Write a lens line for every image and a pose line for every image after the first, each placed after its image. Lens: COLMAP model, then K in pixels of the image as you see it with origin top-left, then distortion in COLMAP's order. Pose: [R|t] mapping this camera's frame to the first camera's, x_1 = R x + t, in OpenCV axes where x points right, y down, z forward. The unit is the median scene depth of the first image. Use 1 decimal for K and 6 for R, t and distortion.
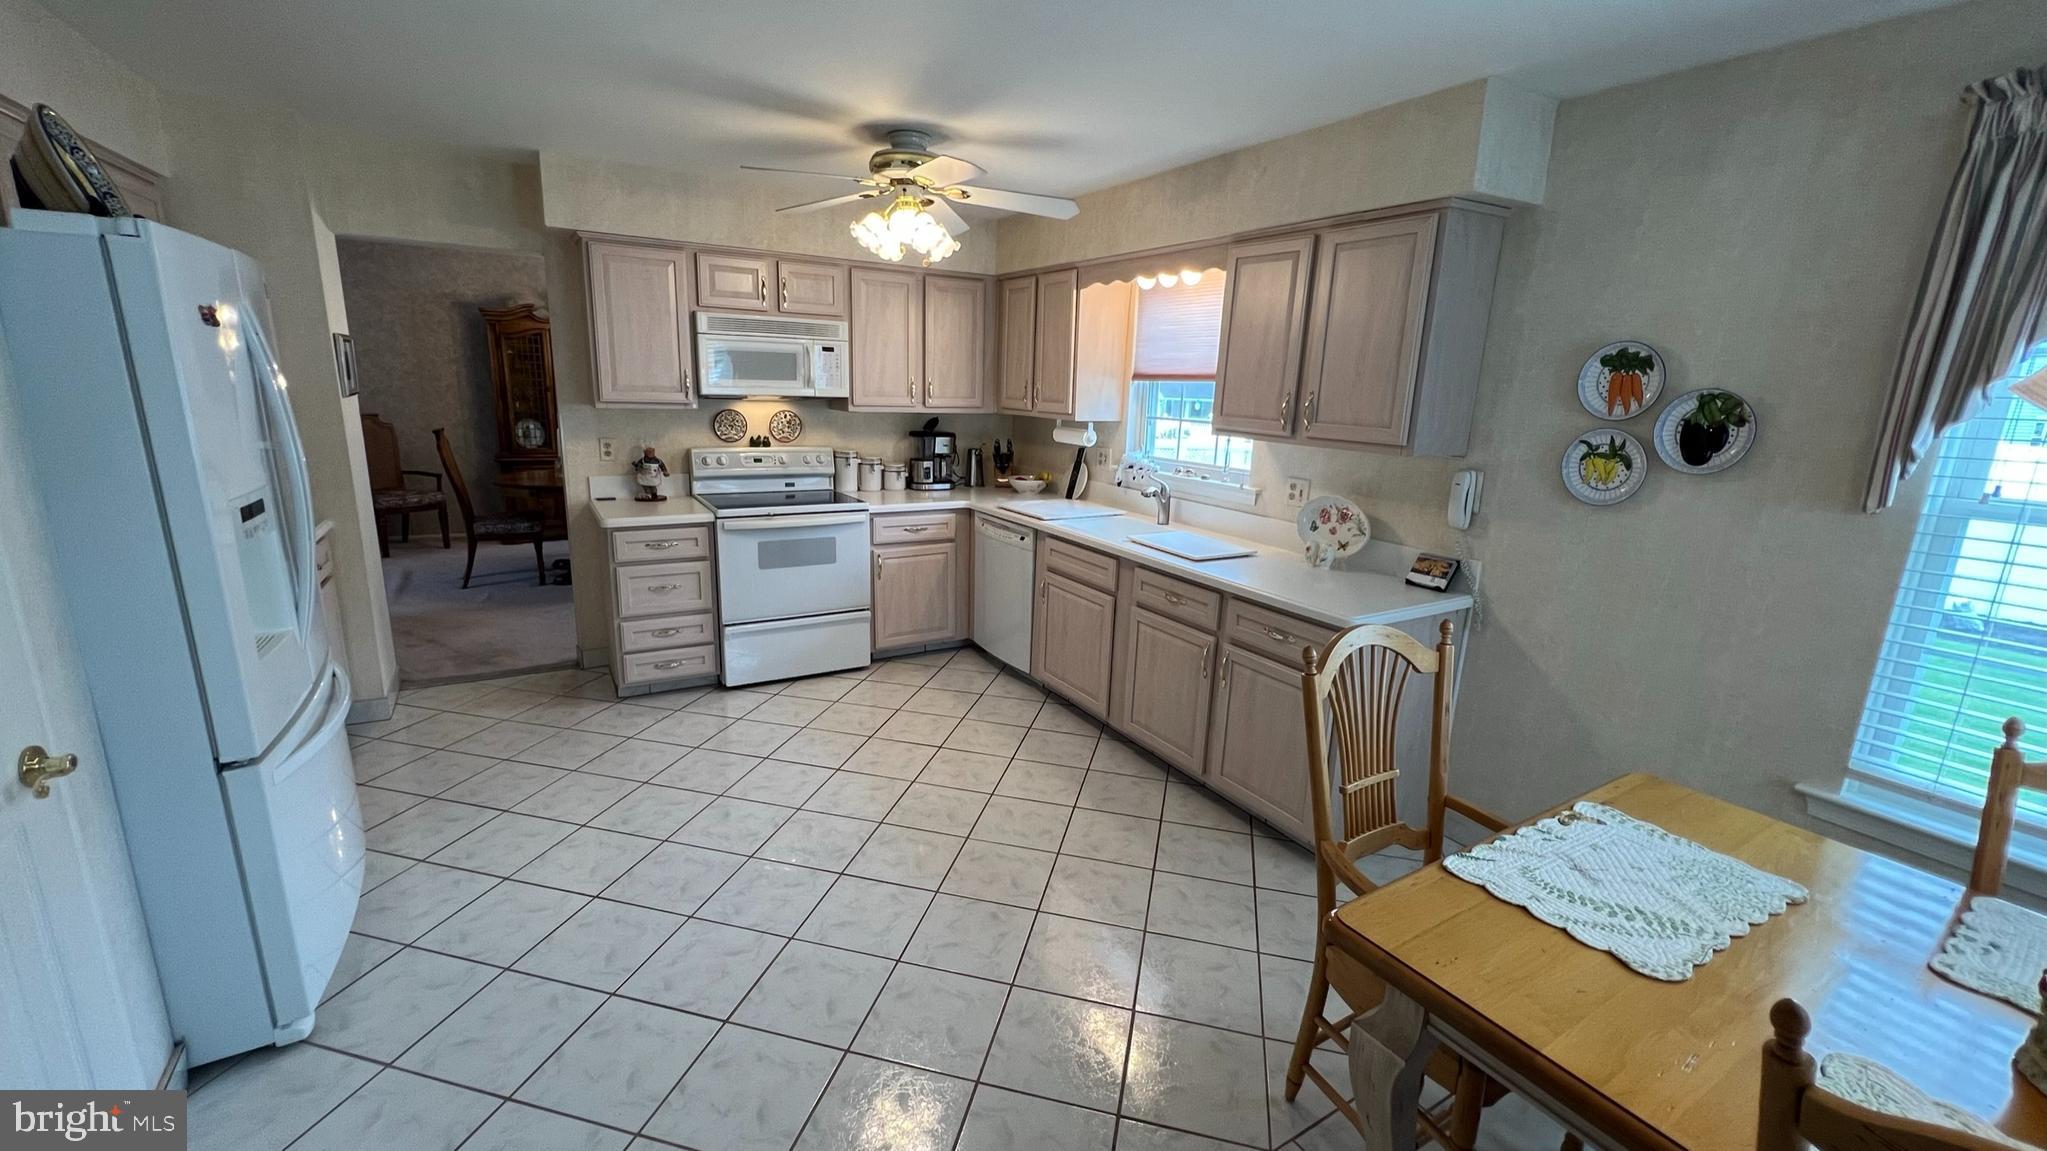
lens RADIAL K [[825.0, 0, 1032.4], [0, 825.0, 576.7], [0, 0, 1]] dist [0.001166, -0.000585]
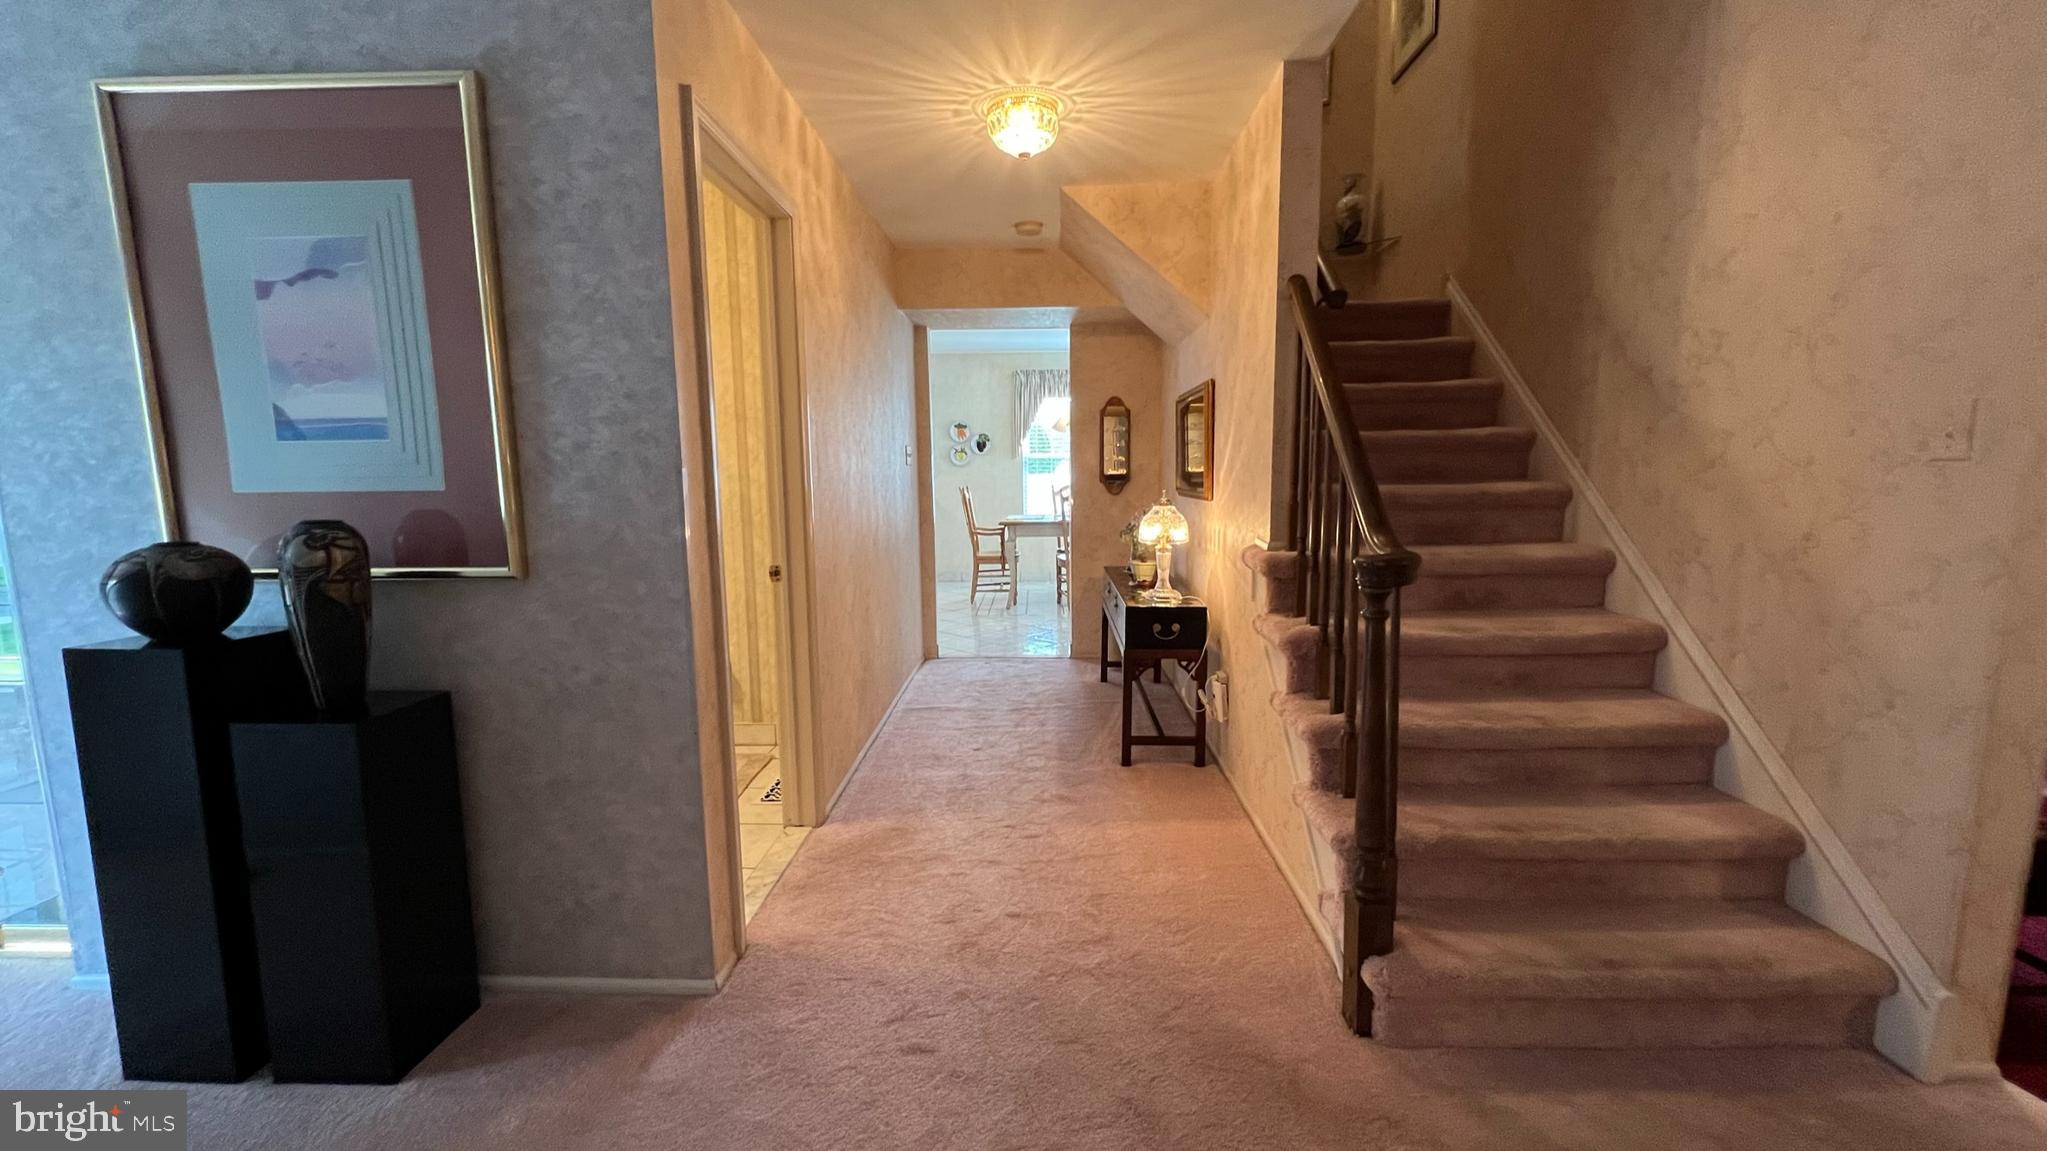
lens RADIAL K [[825.0, 0, 1020.5], [0, 825.0, 578.5], [0, 0, 1]] dist [0.001166, -0.000585]
pose [[0.542362, -0.156420, 0.825455, -1.271903], [0.233288, 0.971917, 0.030892, 0.194340], [-0.807106, 0.175814, 0.563622, -0.654202]]
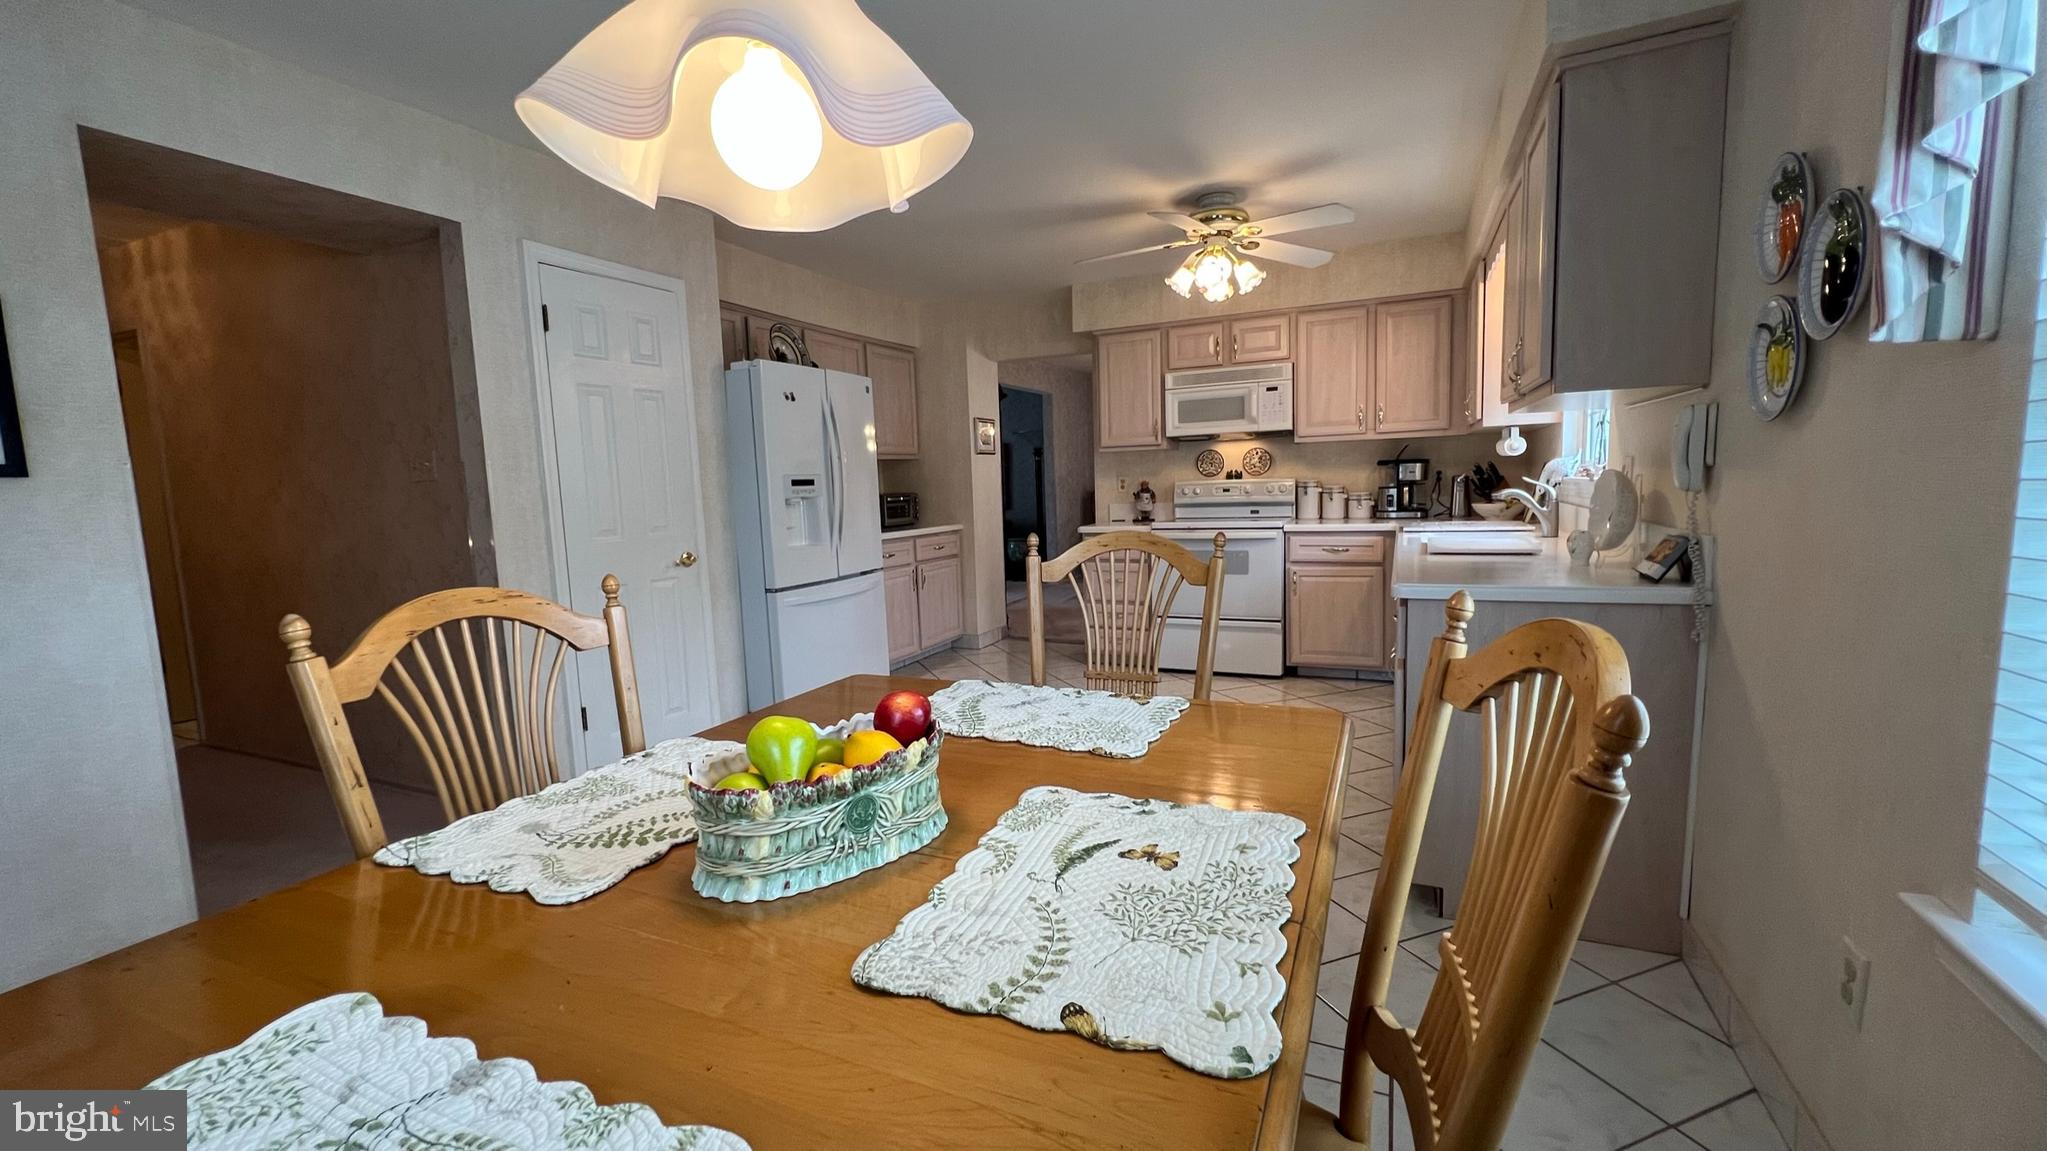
lens RADIAL K [[825.0, 0, 1007.4], [0, 825.0, 571.0], [0, 0, 1]] dist [0.001166, -0.000585]
pose [[0.551799, 0.038064, -0.833108, 0.508652], [-0.139832, 0.989039, -0.047428, 0.076879], [0.822170, 0.142666, 0.551074, 0.114624]]
